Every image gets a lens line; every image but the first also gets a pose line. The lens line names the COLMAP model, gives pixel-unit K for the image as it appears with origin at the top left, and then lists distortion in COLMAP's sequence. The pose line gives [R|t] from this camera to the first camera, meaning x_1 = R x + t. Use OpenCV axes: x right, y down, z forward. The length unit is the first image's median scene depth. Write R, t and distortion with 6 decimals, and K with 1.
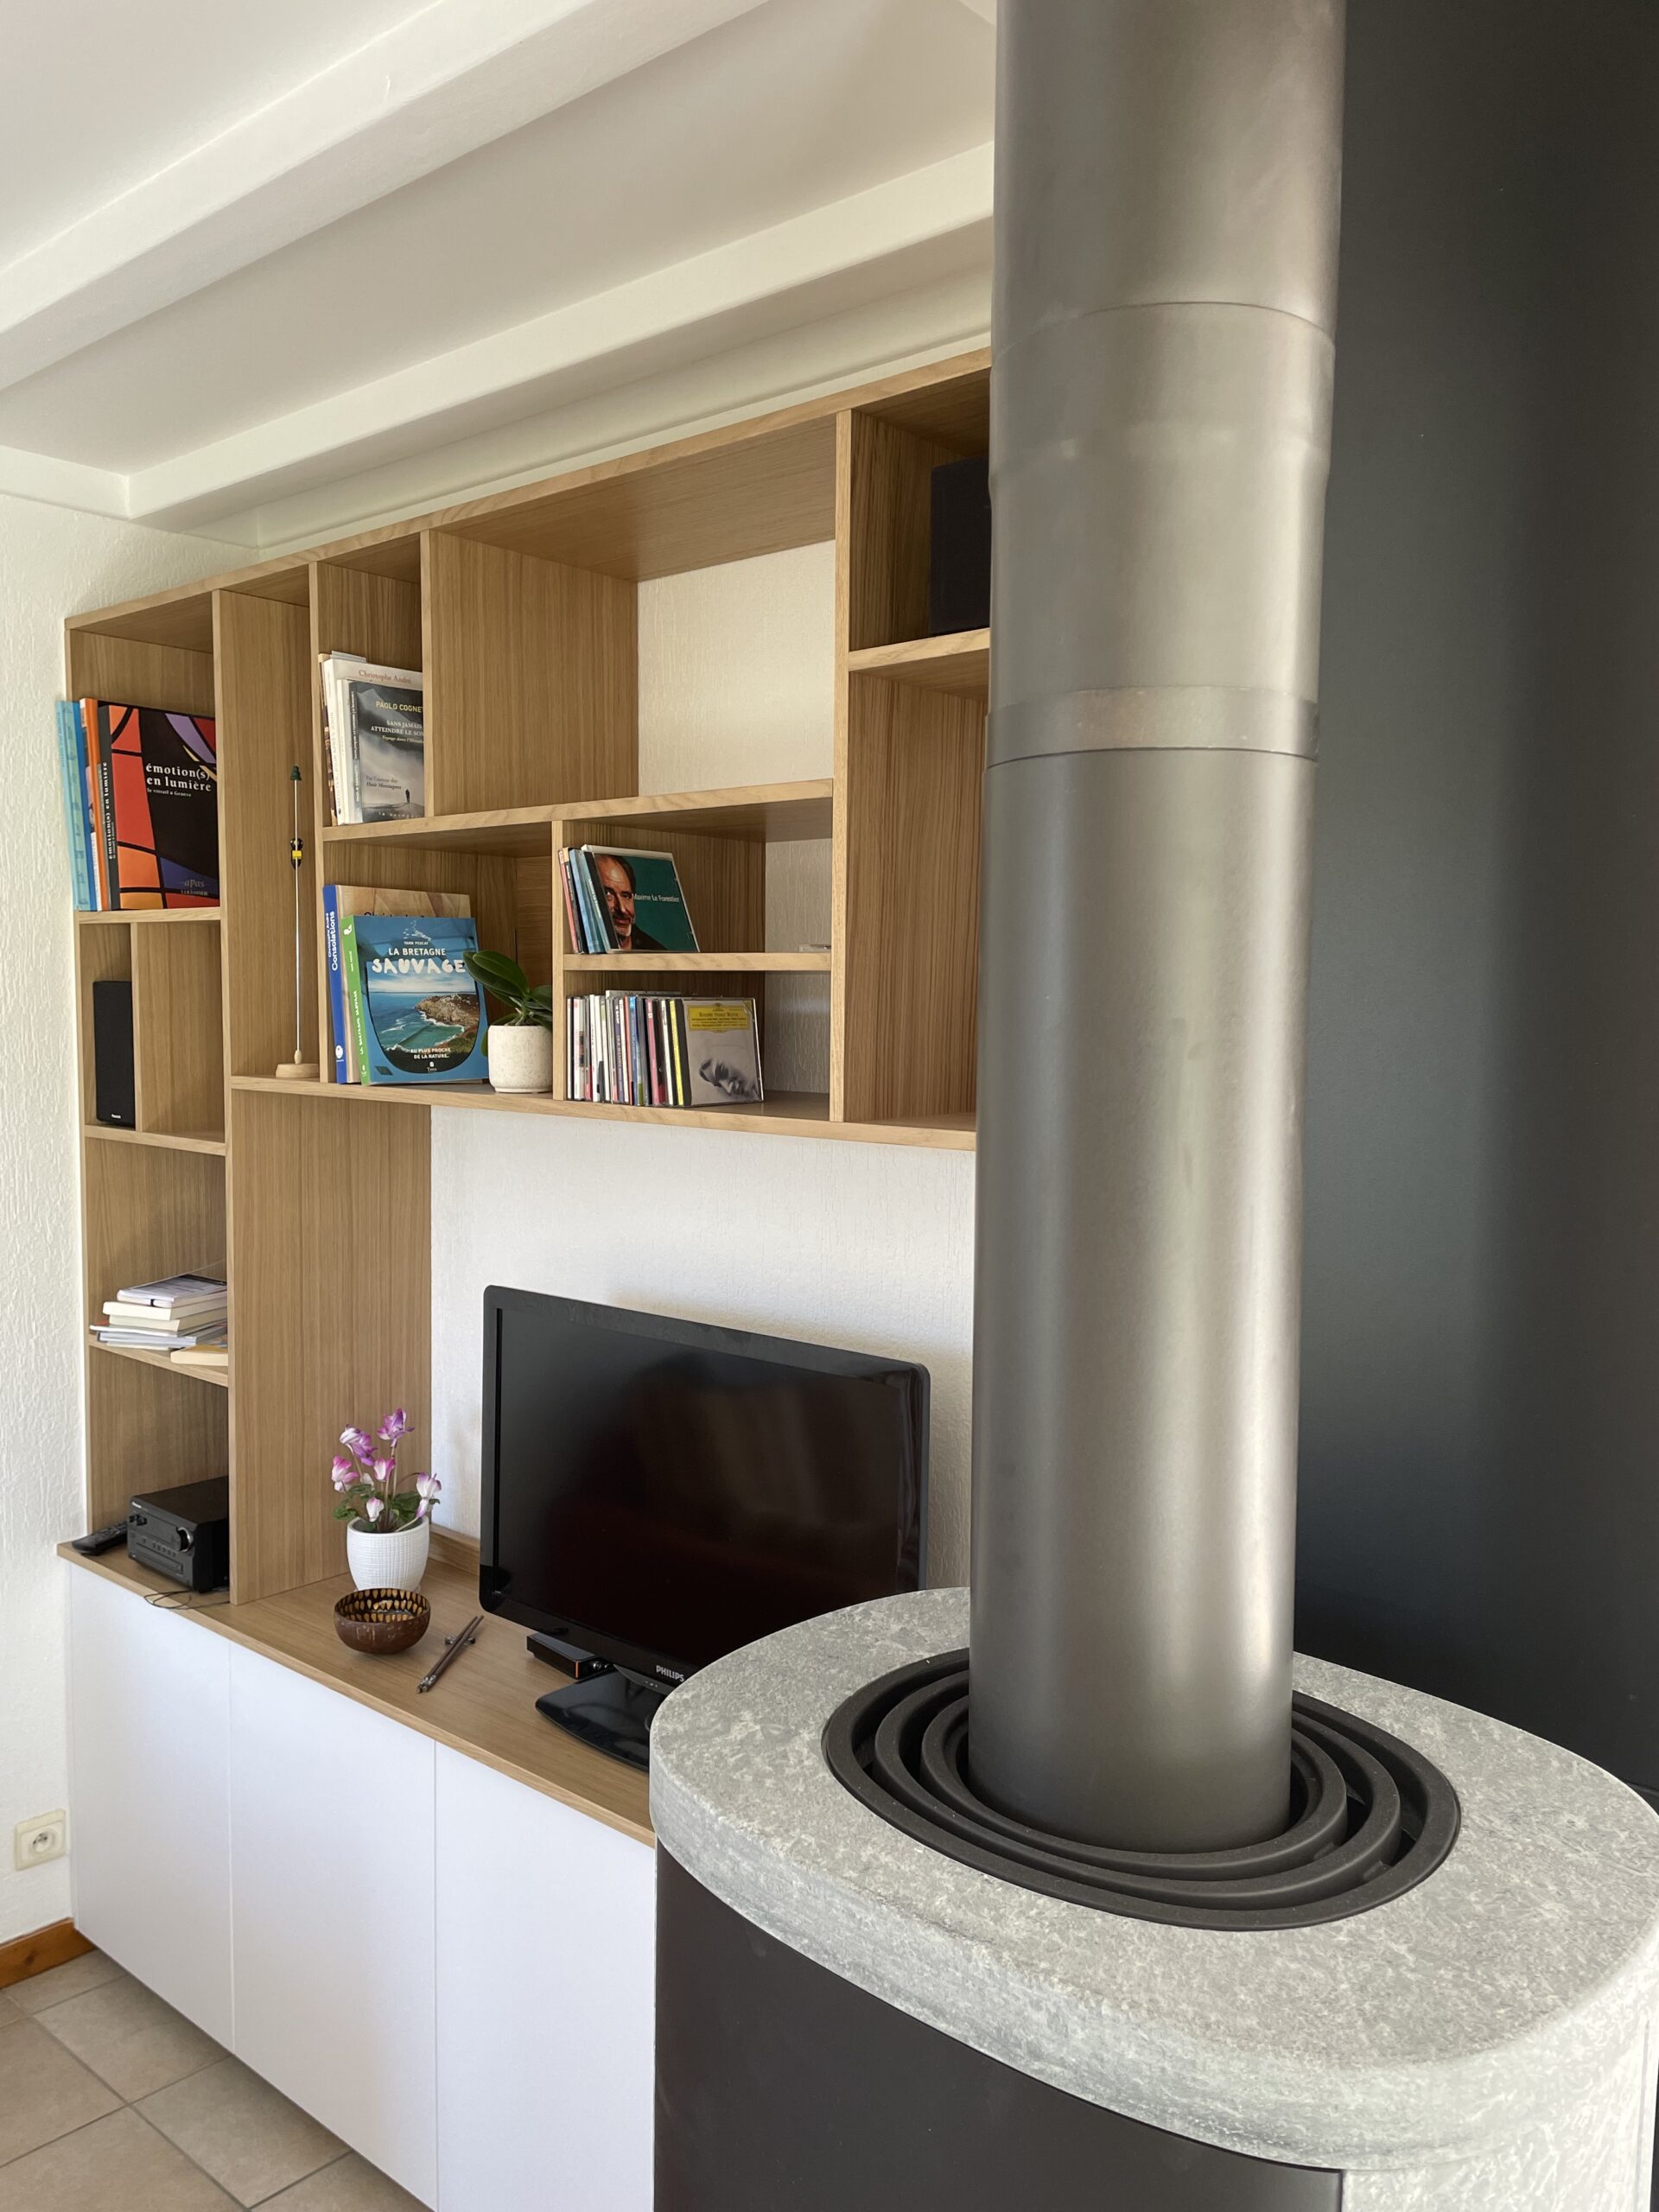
lens RADIAL K [[1726.5, 0, 831.4], [0, 1726.5, 1126.7], [0, 0, 1]] dist [0.094980, -0.140692]
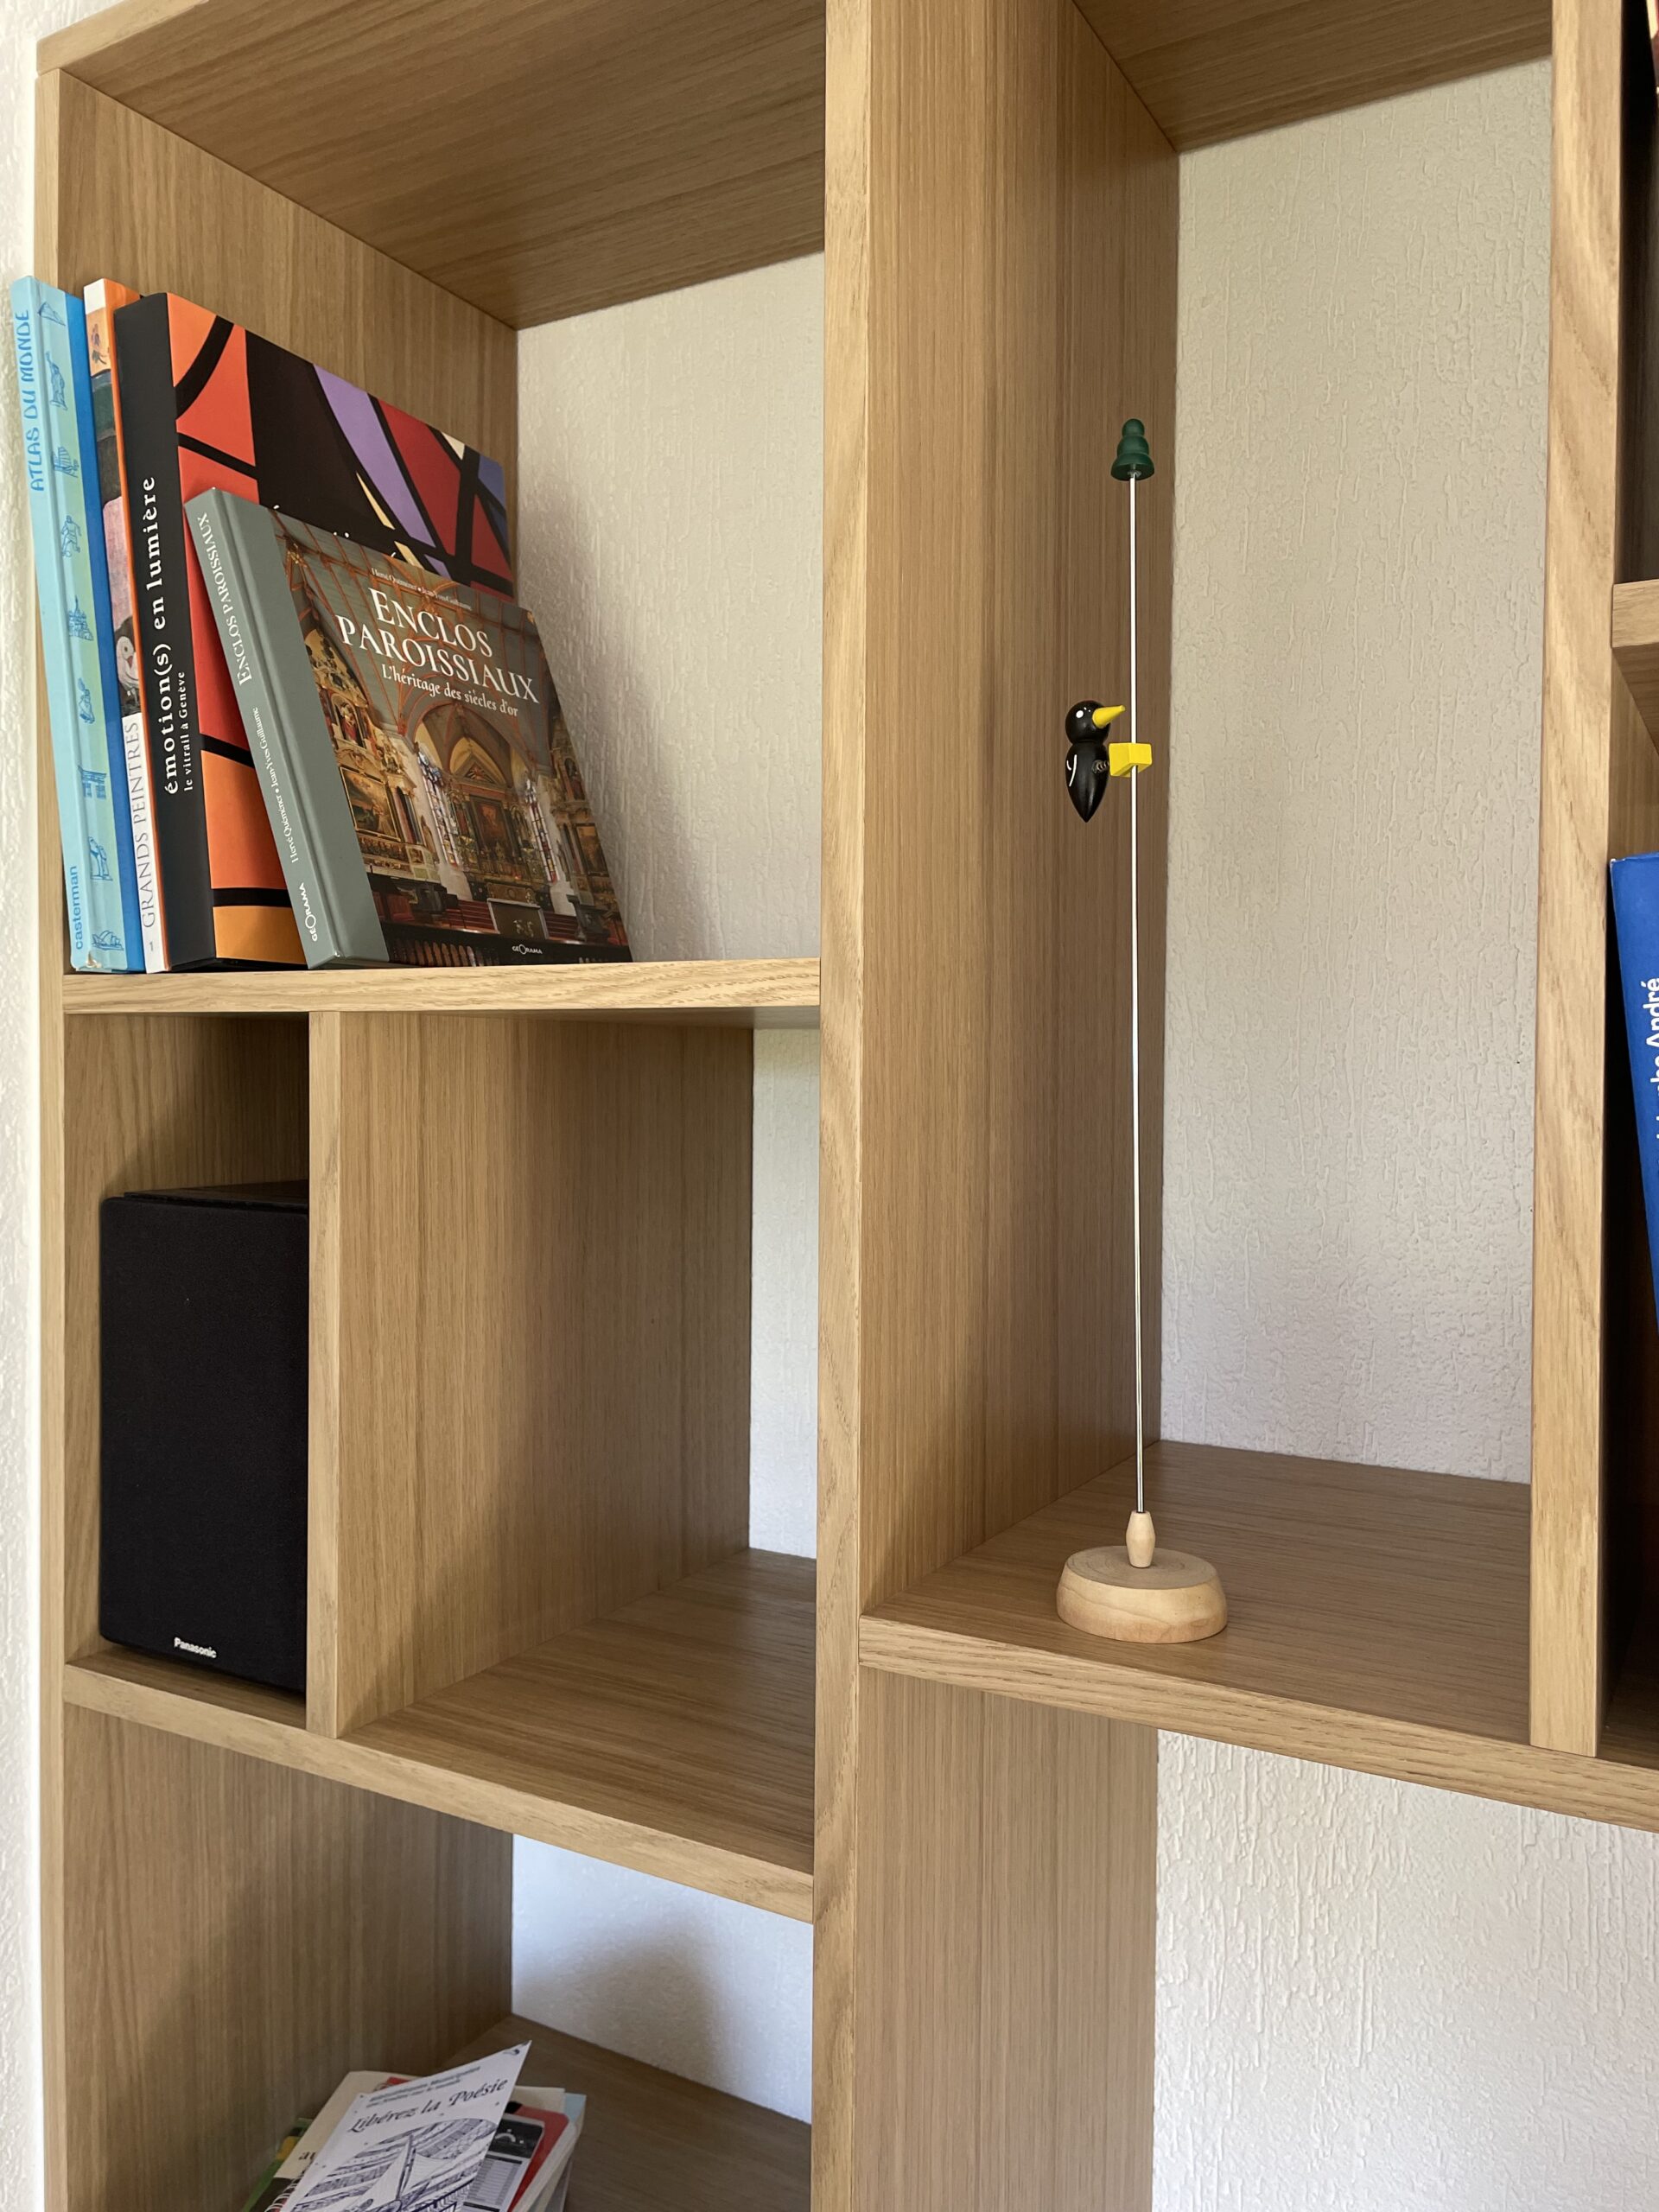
lens RADIAL K [[1685.4, 0, 829.5], [0, 1685.4, 1106.0], [0, 0, 1]] dist [0.107104, -0.144395]
pose [[0.980079, -0.007310, 0.198476, -0.406600], [0.017958, 0.998491, -0.051902, -0.092719], [-0.197797, 0.054432, 0.978731, 0.771649]]
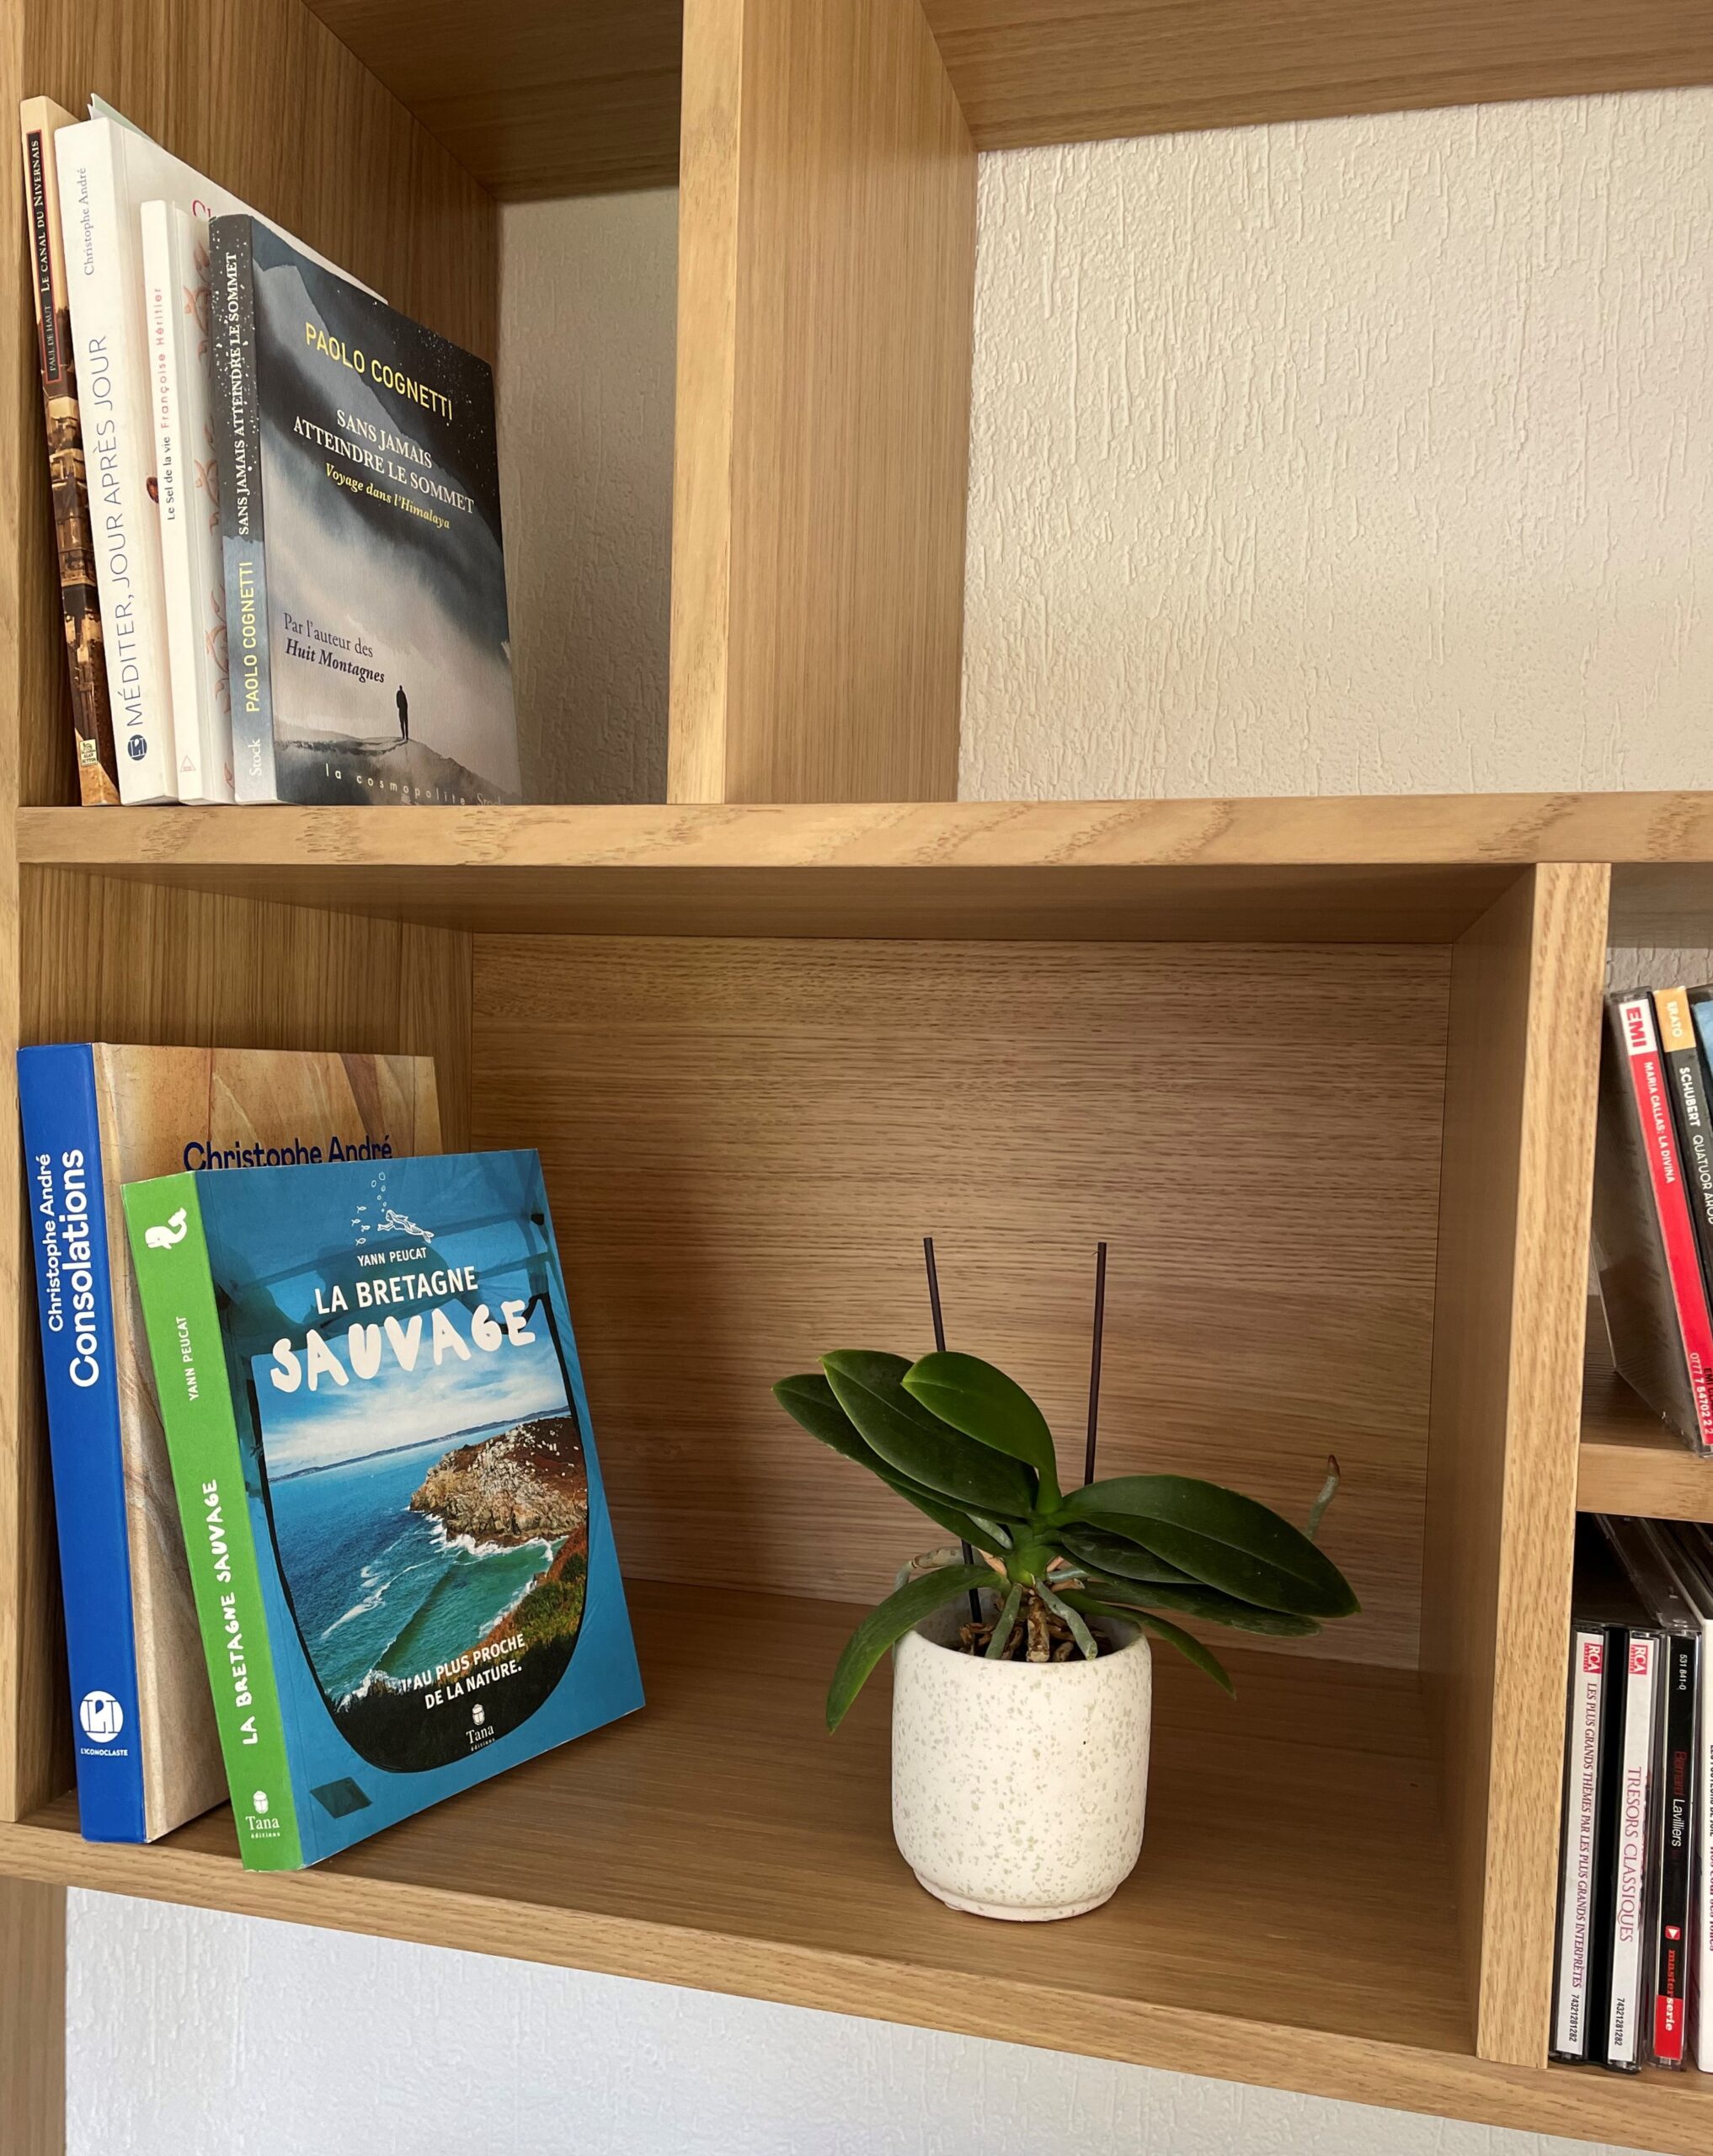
lens RADIAL K [[1801.0, 0, 858.8], [0, 1801.0, 1152.3], [0, 0, 1]] dist [0.101561, -0.140805]
pose [[0.894349, -0.006779, 0.447319, -0.286078], [0.012220, 0.999882, -0.009280, -0.112857], [-0.447203, 0.013766, 0.894327, 0.679087]]
